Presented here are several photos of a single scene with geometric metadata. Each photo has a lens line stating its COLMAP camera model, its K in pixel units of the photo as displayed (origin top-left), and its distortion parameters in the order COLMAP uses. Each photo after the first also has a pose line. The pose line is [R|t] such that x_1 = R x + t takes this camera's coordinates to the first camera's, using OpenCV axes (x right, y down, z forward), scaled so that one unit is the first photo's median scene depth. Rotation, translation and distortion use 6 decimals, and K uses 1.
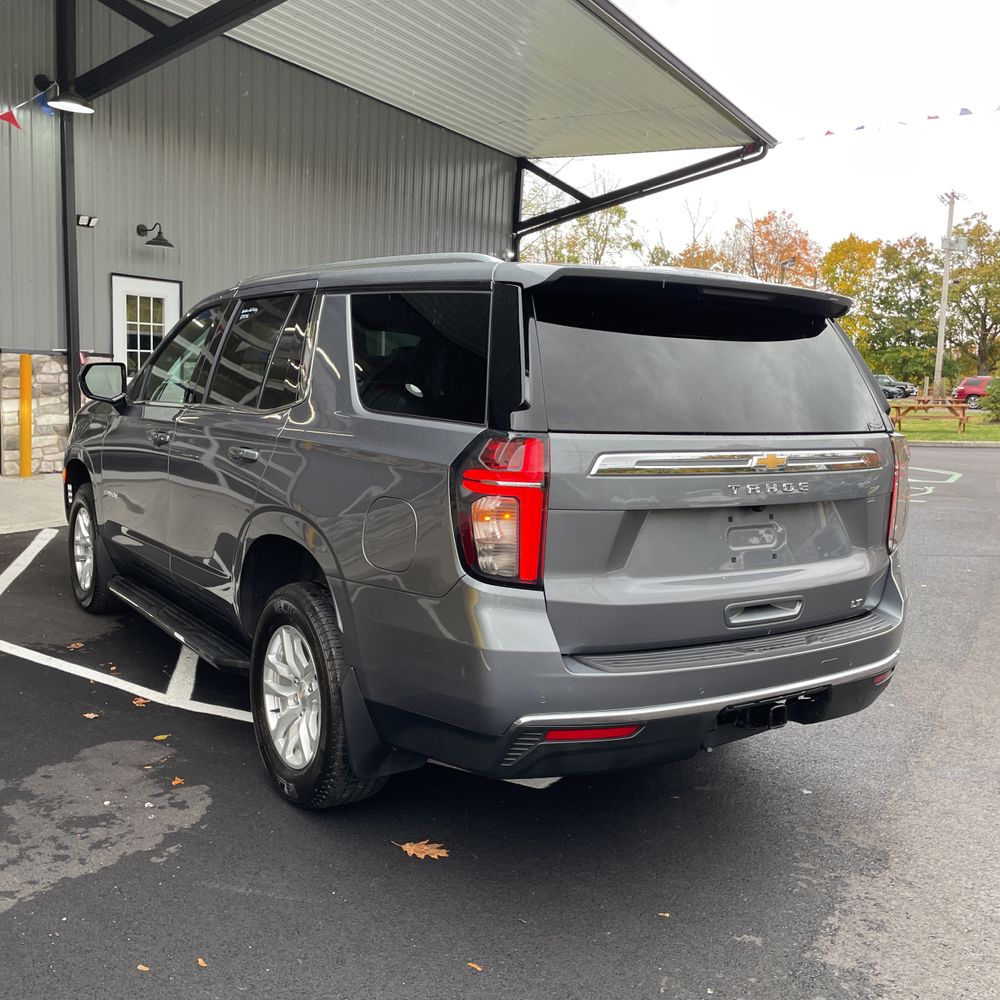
lens RADIAL K [[1009.4, 0, 496.6], [0, 1009.4, 499.0], [0, 0, 1]] dist [0.111343, -0.152664]
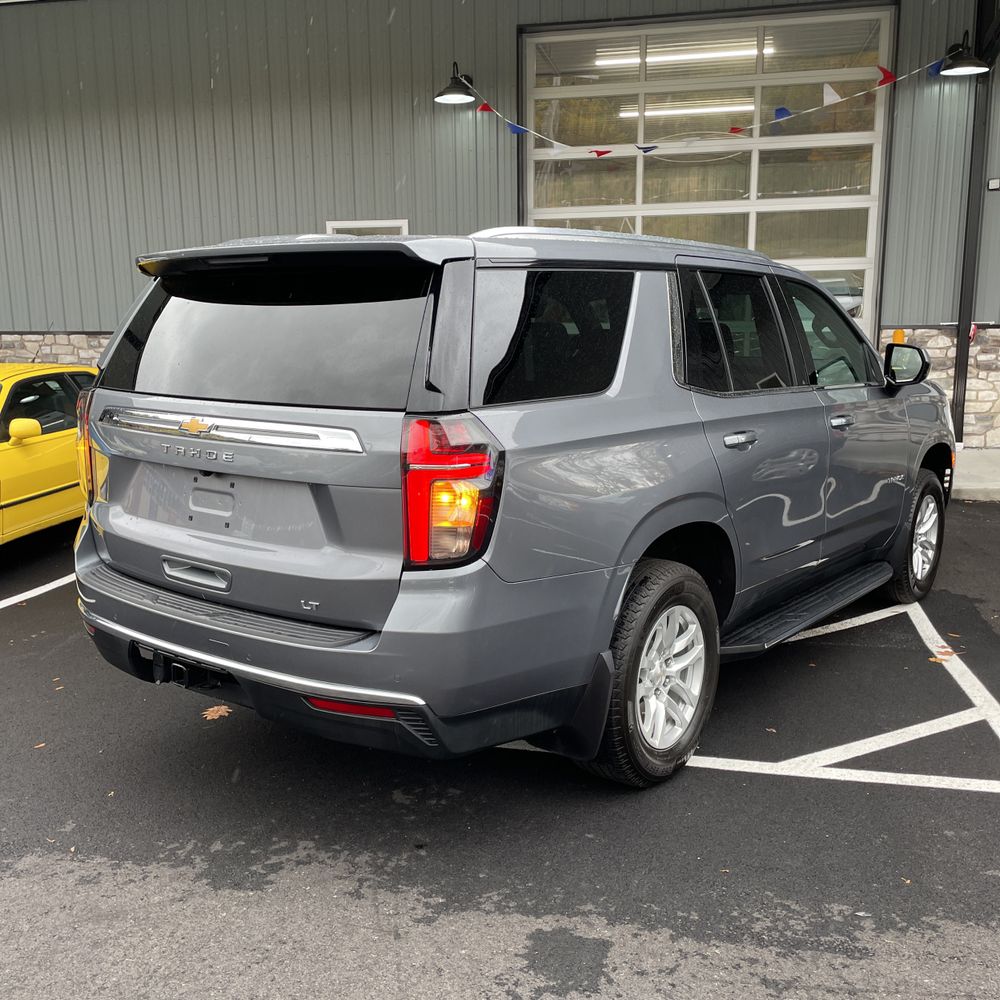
lens RADIAL K [[1009.4, 0, 496.6], [0, 1009.4, 499.0], [0, 0, 1]] dist [0.111343, -0.152664]
pose [[0.309966, 0.123307, -0.942717, 1.285339], [-0.103762, 0.990019, 0.095377, -0.090306], [0.945068, 0.068254, 0.319667, 0.938630]]
